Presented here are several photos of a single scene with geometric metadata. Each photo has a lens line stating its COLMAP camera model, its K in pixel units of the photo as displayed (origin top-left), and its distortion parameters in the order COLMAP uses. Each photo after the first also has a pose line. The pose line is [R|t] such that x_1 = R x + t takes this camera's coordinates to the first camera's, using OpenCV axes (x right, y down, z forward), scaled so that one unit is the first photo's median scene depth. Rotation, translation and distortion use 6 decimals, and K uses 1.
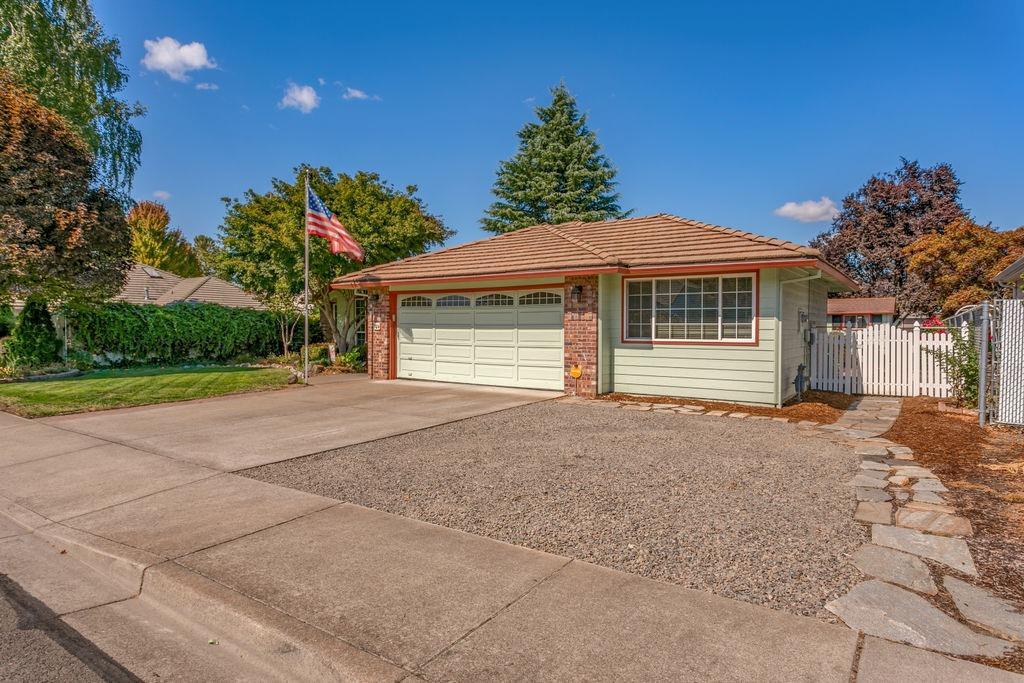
lens RADIAL K [[554.6, 0, 511.4], [0, 554.6, 334.3], [0, 0, 1]] dist [-0.006050, -0.000251]
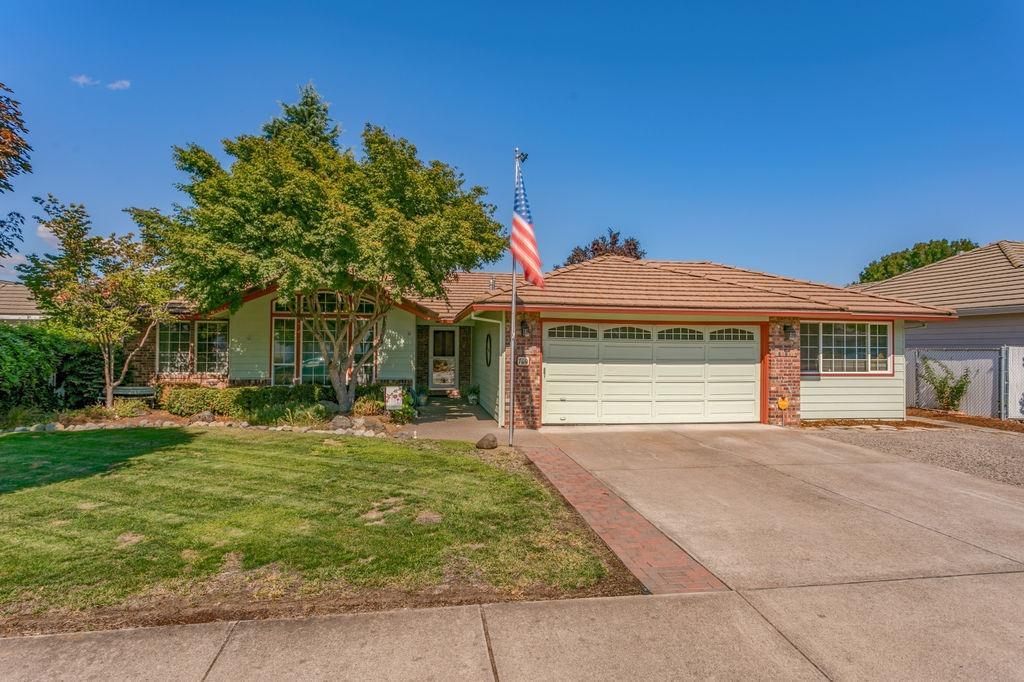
lens RADIAL K [[554.6, 0, 512.3], [0, 554.6, 347.5], [0, 0, 1]] dist [-0.006050, -0.000251]
pose [[0.744770, 0.015785, 0.667134, -1.015729], [0.007483, 0.999460, -0.032003, -0.011207], [-0.667279, 0.028827, 0.744250, 0.541515]]
